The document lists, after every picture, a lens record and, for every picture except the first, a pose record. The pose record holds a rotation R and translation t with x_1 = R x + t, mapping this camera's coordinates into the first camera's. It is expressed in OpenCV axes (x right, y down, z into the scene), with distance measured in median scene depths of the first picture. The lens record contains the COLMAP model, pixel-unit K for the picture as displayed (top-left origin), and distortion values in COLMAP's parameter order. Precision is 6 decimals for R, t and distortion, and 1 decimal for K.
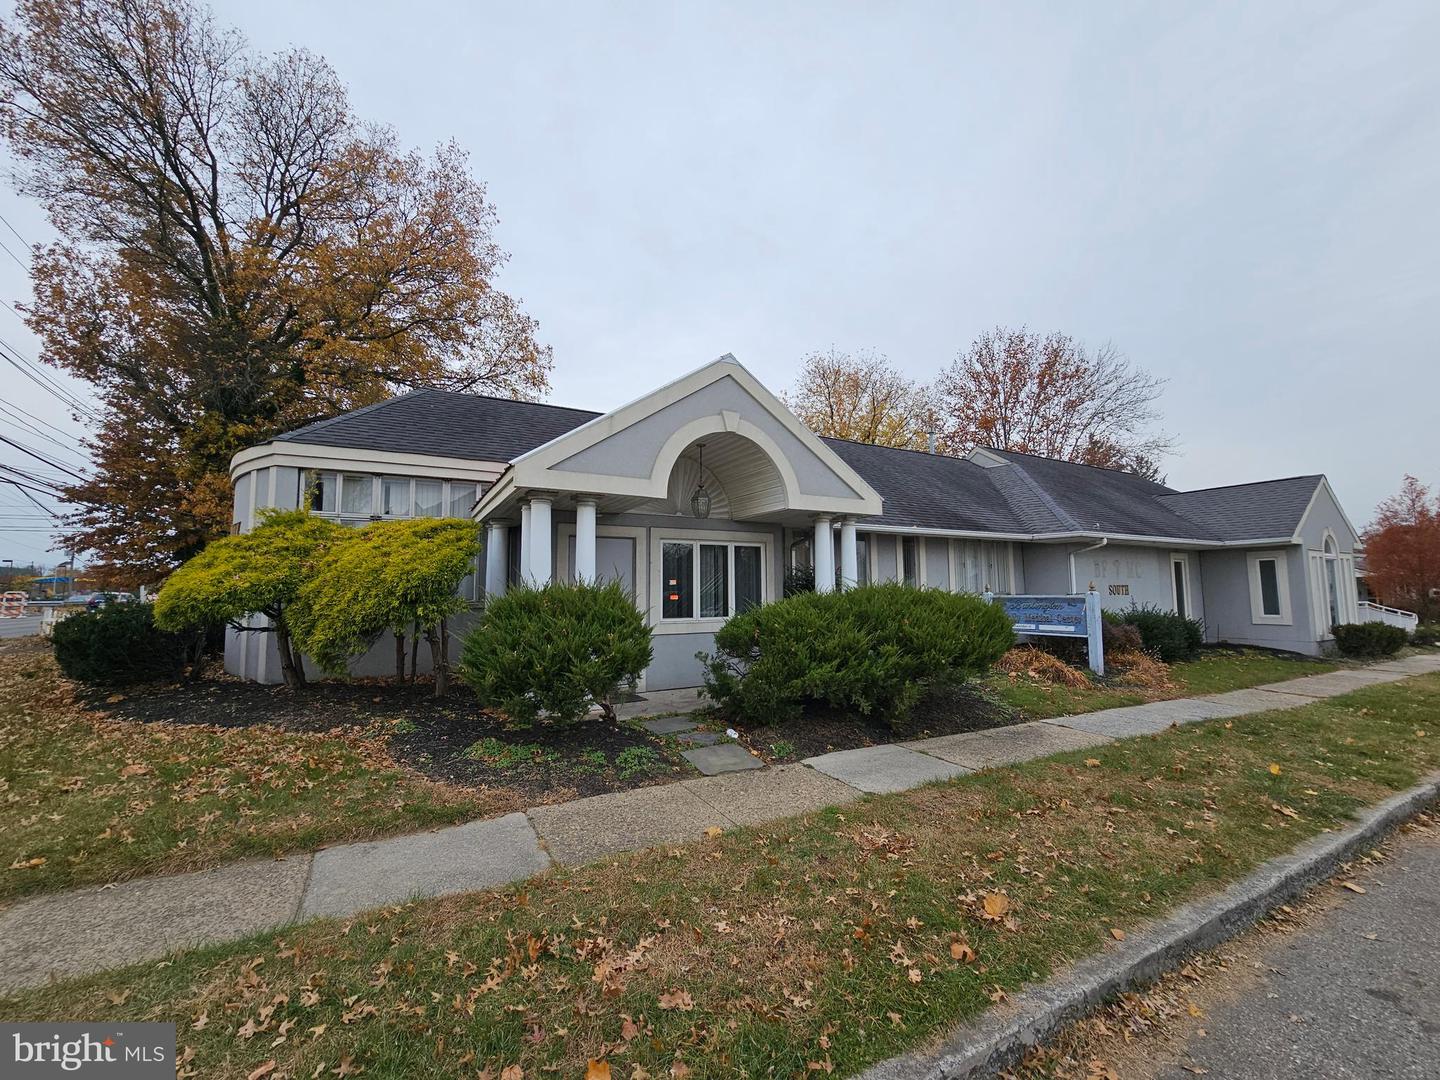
lens RADIAL K [[583.3, 0, 720.0], [0, 583.3, 540.0], [0, 0, 1]] dist [-0.001364, 0.000052]
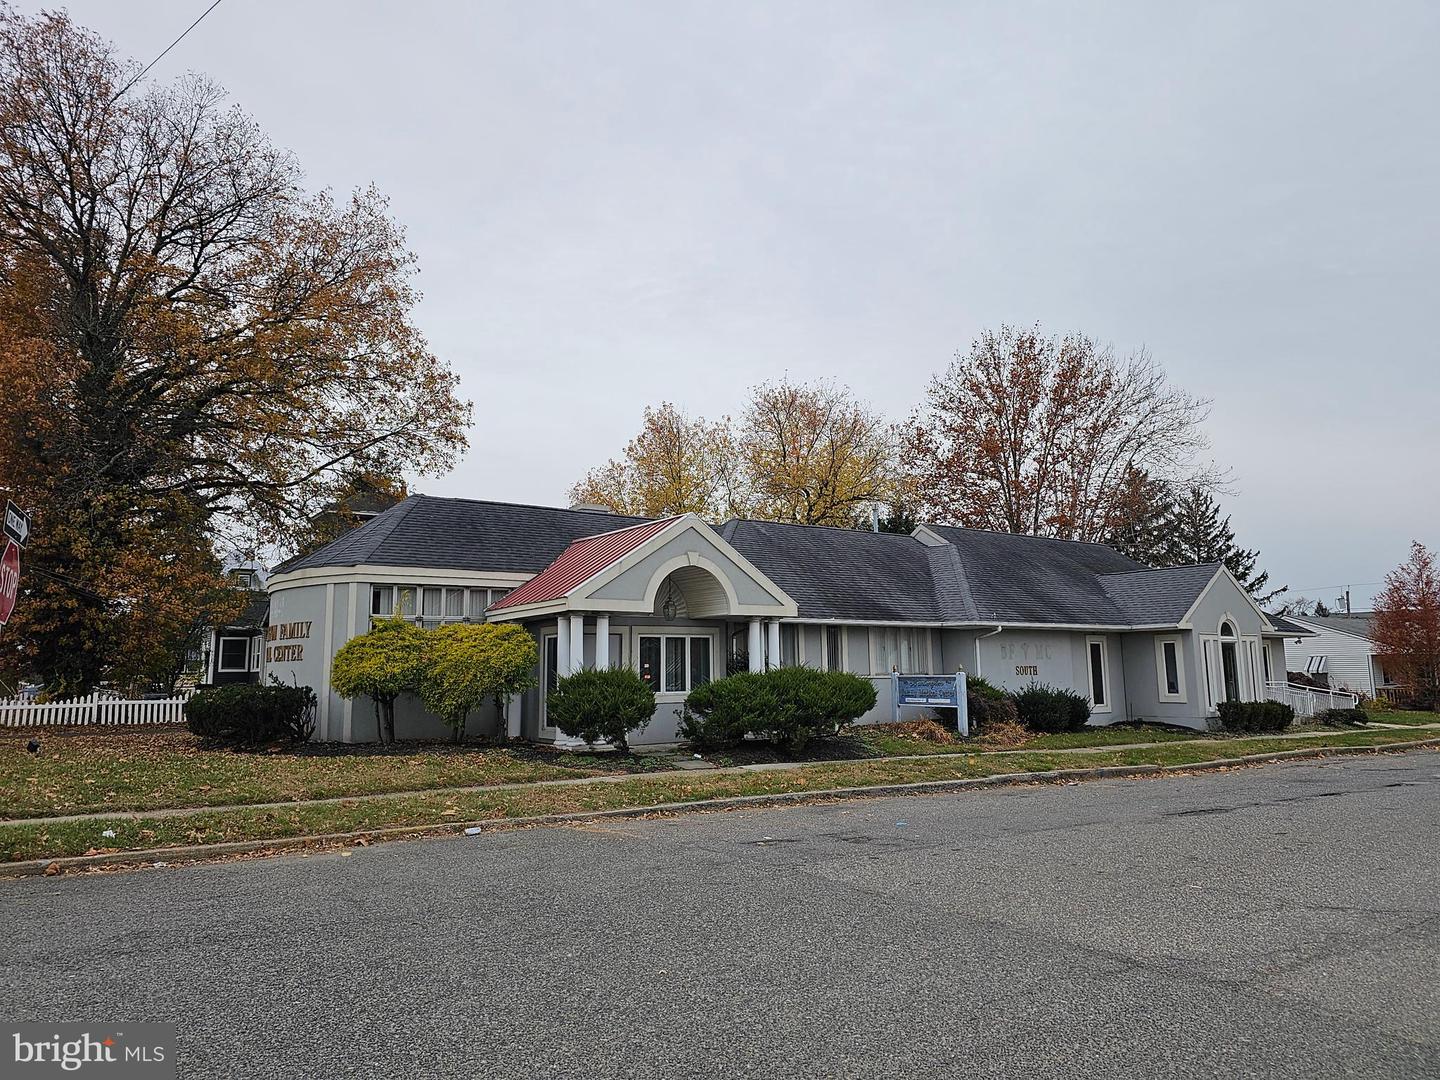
lens RADIAL K [[946.3, 0, 720.0], [0, 946.3, 540.0], [0, 0, 1]] dist [0.009697, -0.001533]
pose [[0.994373, 0.013458, 0.105080, -0.097659], [-0.008188, 0.998694, -0.050427, -0.073925], [-0.105621, 0.049283, 0.993184, -0.825432]]
